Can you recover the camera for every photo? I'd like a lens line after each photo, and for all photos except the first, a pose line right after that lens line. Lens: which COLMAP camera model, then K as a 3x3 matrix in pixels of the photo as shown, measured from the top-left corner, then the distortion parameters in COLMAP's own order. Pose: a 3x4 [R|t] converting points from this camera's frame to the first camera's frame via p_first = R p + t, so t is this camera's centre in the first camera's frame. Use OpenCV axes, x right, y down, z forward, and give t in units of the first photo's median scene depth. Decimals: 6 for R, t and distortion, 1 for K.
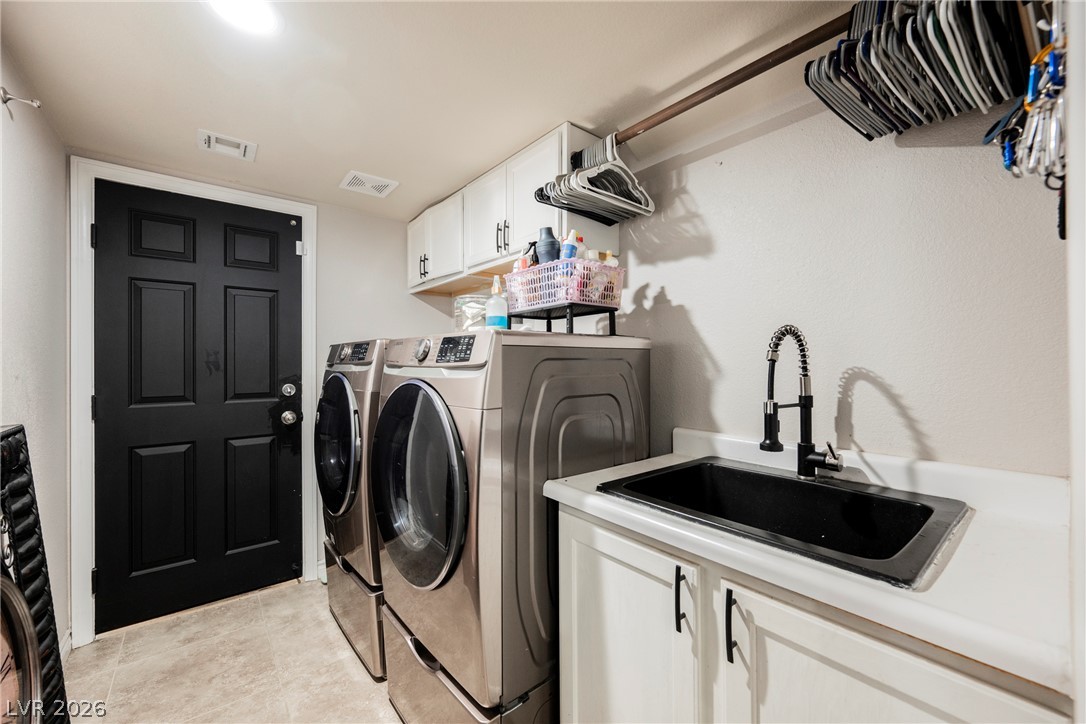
lens RADIAL K [[427.2, 0, 542.9], [0, 427.2, 363.1], [0, 0, 1]] dist [-0.000560, -0.000225]
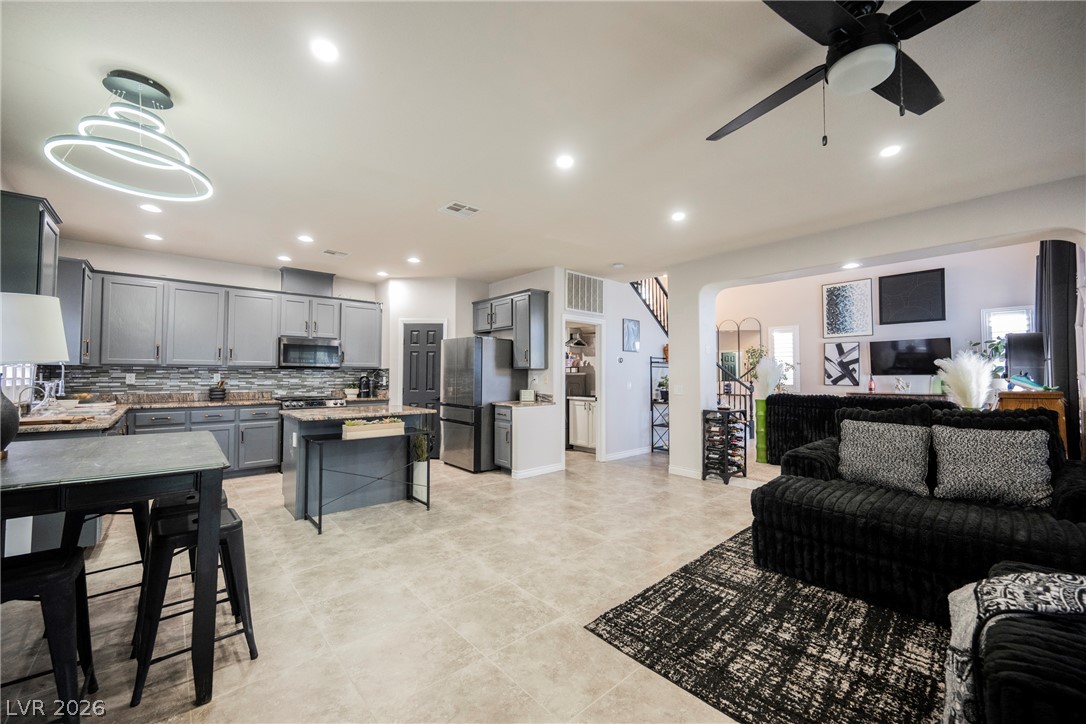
lens RADIAL K [[423.7, 0, 545.5], [0, 423.7, 362.0], [0, 0, 1]] dist [-0.001559, -0.000277]
pose [[0.998886, 0.005265, 0.046885, -0.453635], [-0.003819, 0.999516, -0.030874, -0.022301], [-0.047024, 0.030660, 0.998423, -3.900874]]
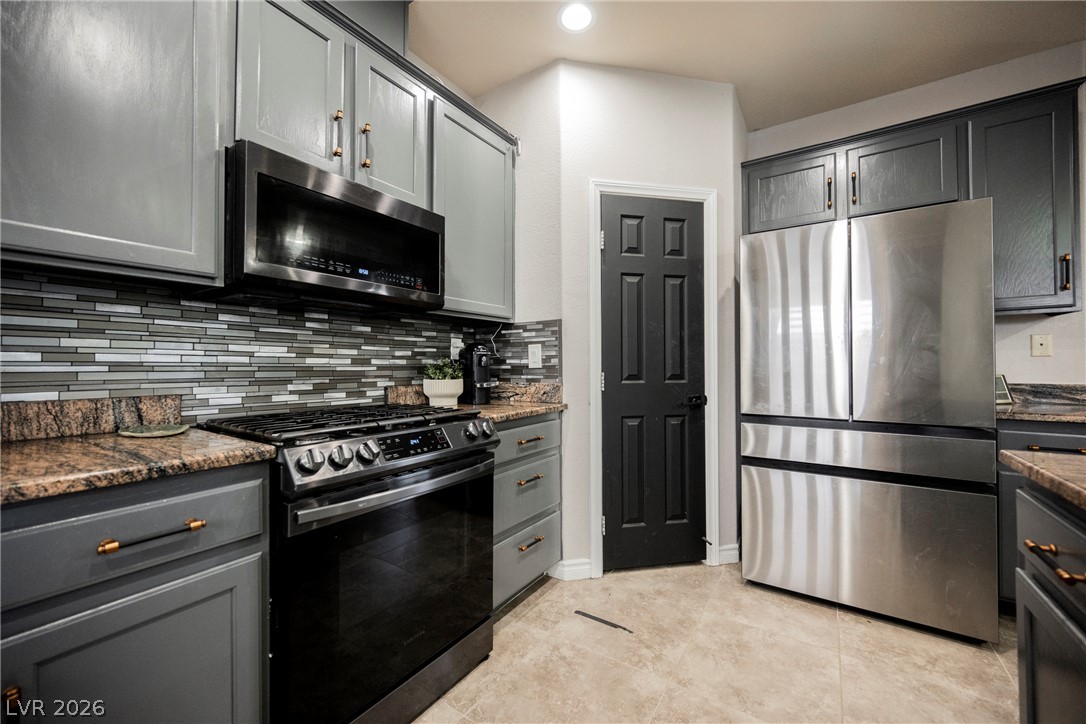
lens RADIAL K [[423.7, 0, 545.5], [0, 423.7, 362.0], [0, 0, 1]] dist [-0.001559, -0.000277]
pose [[0.955625, 0.000252, 0.294586, -2.253914], [0.002512, 0.999956, -0.009005, 0.075263], [-0.294576, 0.009345, 0.955582, -1.069366]]
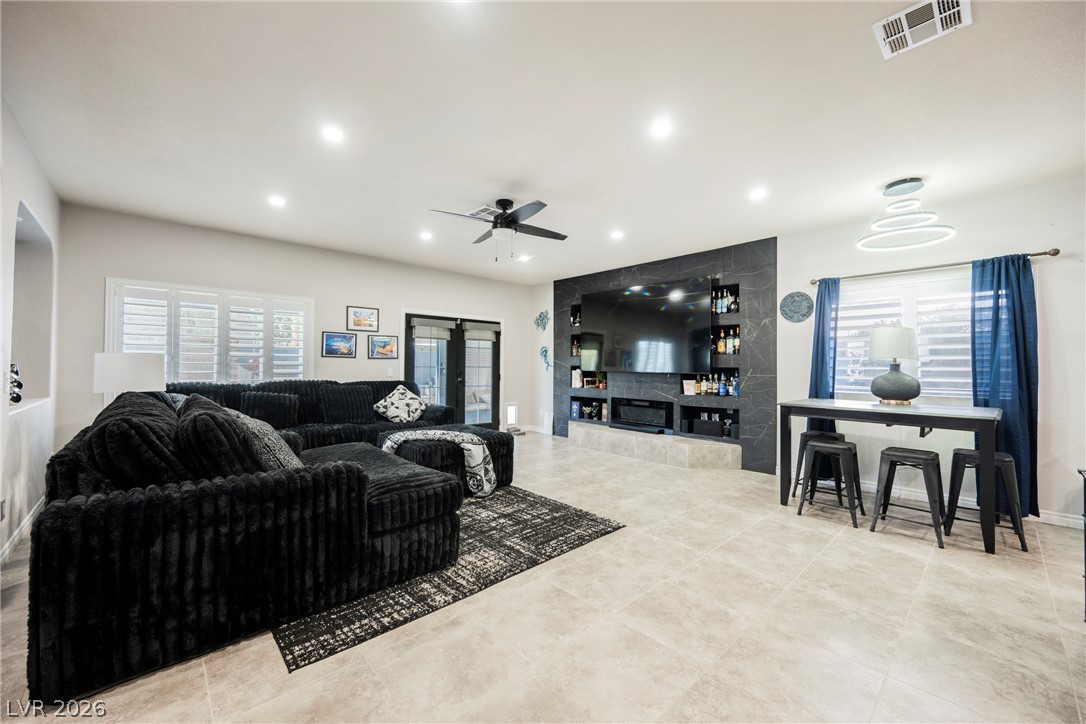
lens RADIAL K [[423.0, 0, 546.7], [0, 423.0, 359.4], [0, 0, 1]] dist [-0.000171, -0.000263]
pose [[-0.997653, -0.005886, -0.068216, 0.281752], [-0.004644, 0.999821, -0.018346, 0.006924], [0.068312, -0.017987, -0.997502, -0.436575]]
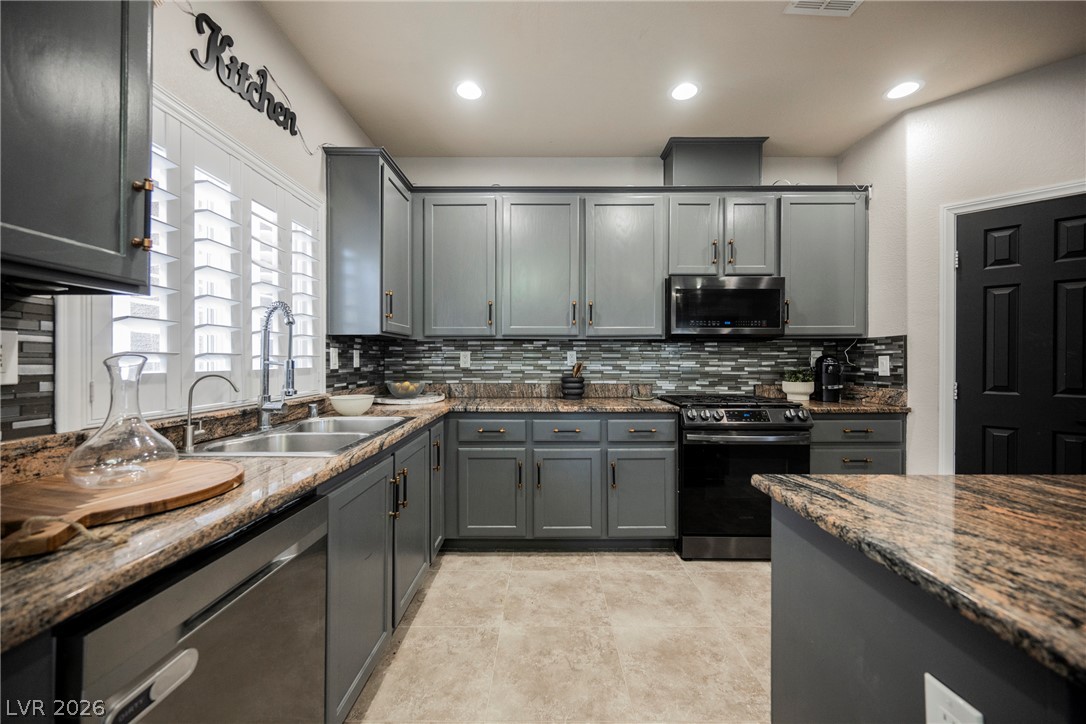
lens RADIAL K [[421.6, 0, 543.0], [0, 421.6, 360.5], [0, 0, 1]] dist [-0.001812, -0.000115]
pose [[0.771895, 0.003049, -0.635743, -1.831134], [-0.000852, 0.999993, 0.003762, 0.013510], [0.635749, -0.002363, 0.771892, -1.910073]]
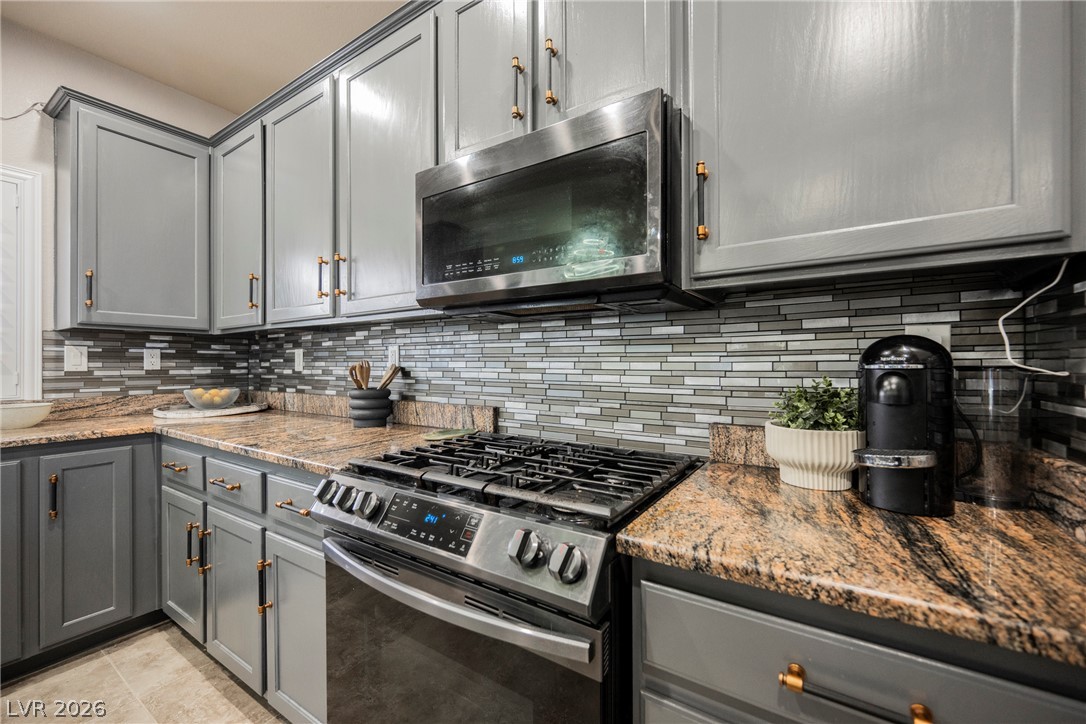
lens RADIAL K [[437.3, 0, 544.5], [0, 437.3, 364.4], [0, 0, 1]] dist [-0.000553, 0.000087]
pose [[0.300412, 0.002273, -0.953807, -1.672049], [0.001165, 0.999996, 0.002750, 0.027791], [0.953809, -0.001938, 0.300408, -0.196149]]
